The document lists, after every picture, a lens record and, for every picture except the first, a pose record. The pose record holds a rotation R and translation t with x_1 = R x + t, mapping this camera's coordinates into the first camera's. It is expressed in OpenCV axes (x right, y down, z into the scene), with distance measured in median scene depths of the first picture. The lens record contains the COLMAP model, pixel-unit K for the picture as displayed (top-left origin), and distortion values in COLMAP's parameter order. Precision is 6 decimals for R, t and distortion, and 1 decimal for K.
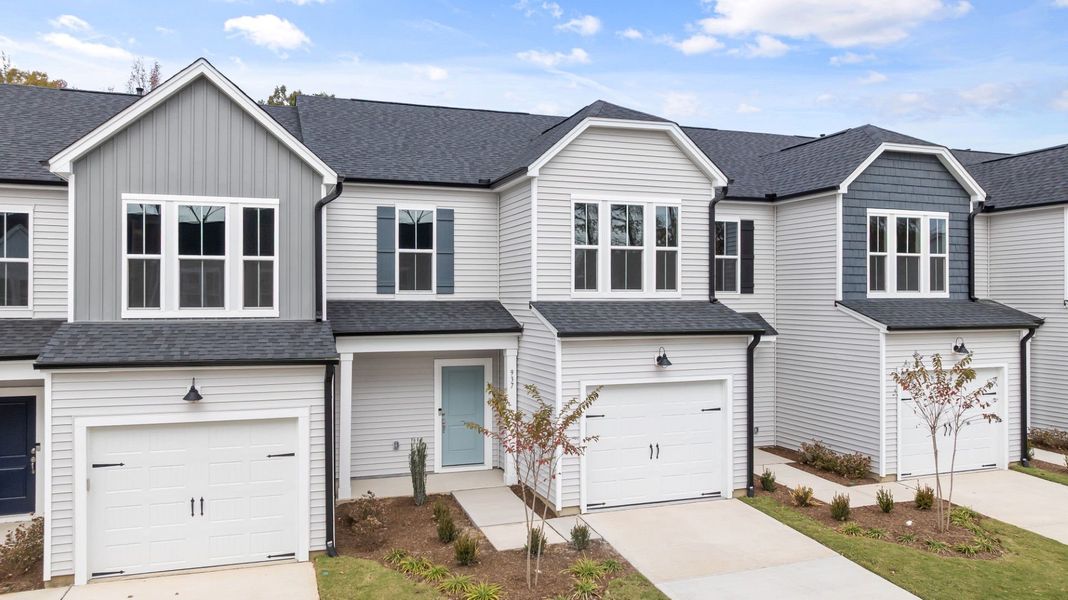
lens RADIAL K [[810.1, 0, 538.6], [0, 810.1, 296.8], [0, 0, 1]] dist [-0.027895, 0.035421]
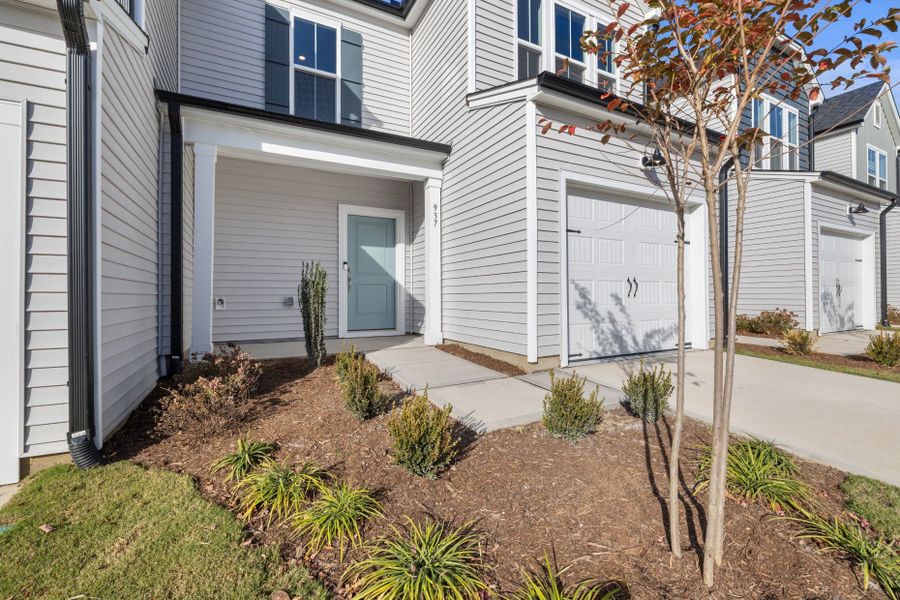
lens RADIAL K [[375.2, 0, 440.8], [0, 375.2, 298.4], [0, 0, 1]] dist [-0.001899, -0.000076]
pose [[0.991386, -0.004250, 0.130905, -0.081228], [0.005056, 0.999970, -0.005830, 0.196646], [-0.130876, 0.006442, 0.991378, 0.651006]]
